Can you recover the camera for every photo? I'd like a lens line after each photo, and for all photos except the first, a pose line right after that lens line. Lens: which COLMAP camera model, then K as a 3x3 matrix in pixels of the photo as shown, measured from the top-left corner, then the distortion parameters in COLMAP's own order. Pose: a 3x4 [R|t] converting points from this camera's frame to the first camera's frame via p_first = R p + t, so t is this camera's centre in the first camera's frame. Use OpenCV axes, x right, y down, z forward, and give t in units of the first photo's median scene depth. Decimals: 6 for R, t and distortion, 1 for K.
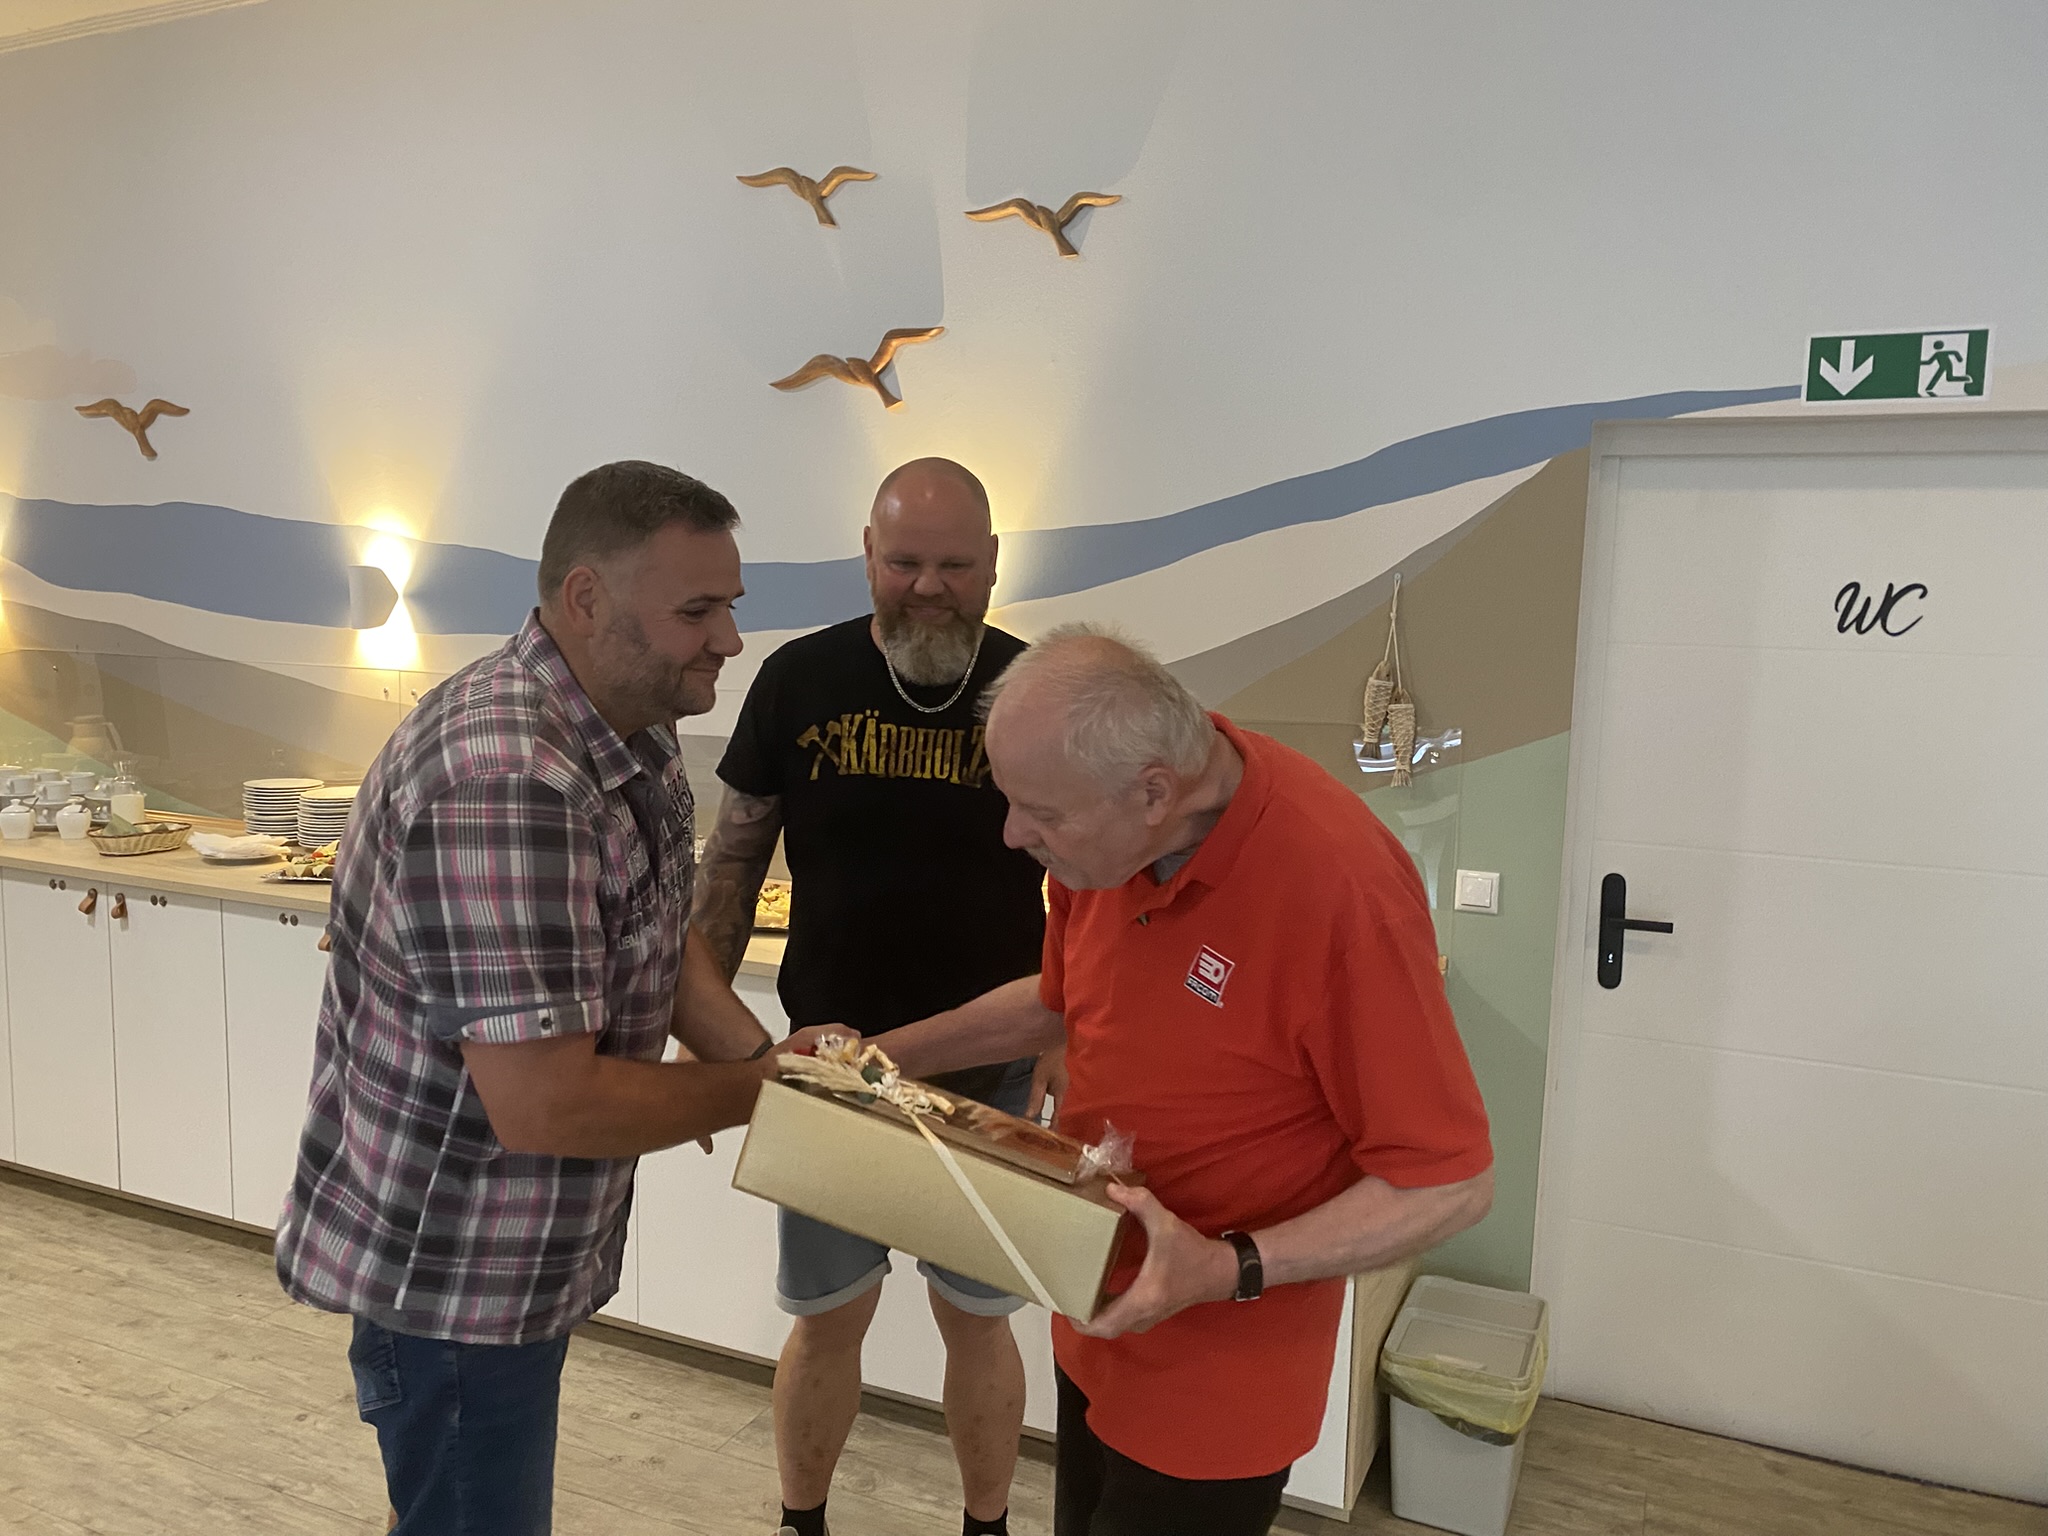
lens RADIAL K [[1558.4, 0, 1024.0], [0, 1558.4, 768.0], [0, 0, 1]] dist [0.026520, -0.033769]
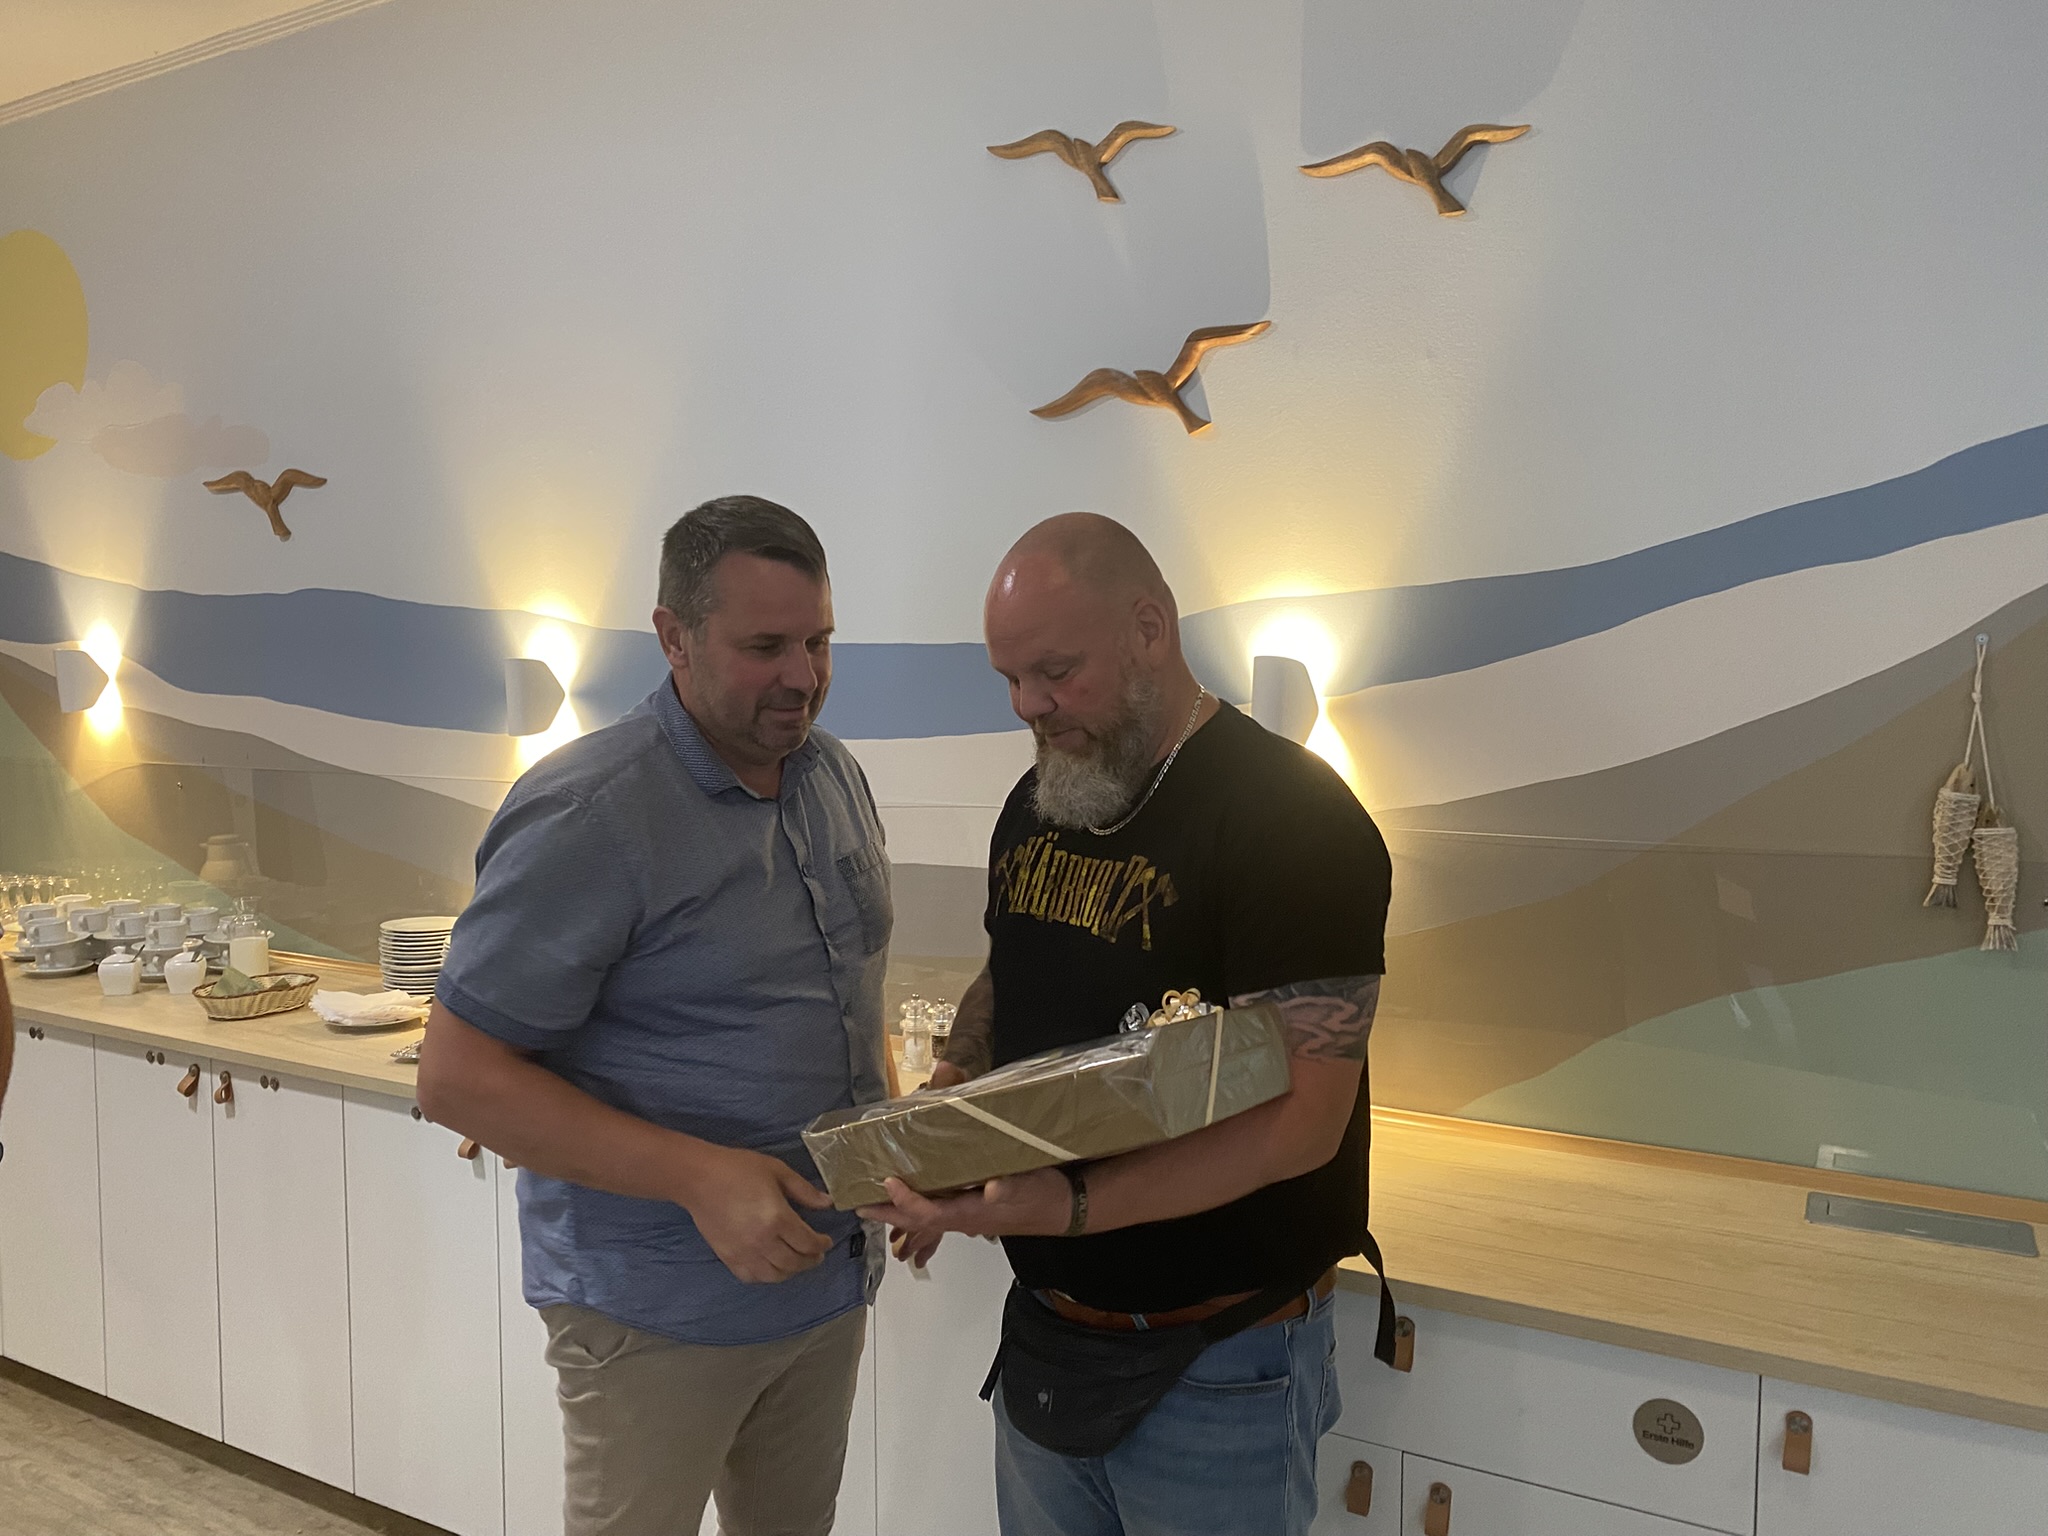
lens RADIAL K [[1575.6, 0, 1024.0], [0, 1575.6, 768.0], [0, 0, 1]] dist [0.002439, -0.001914]
pose [[0.995072, -0.014763, -0.098045, -0.090381], [0.009608, 0.998557, -0.052843, -0.028854], [0.098684, 0.051641, 0.993778, 0.233520]]
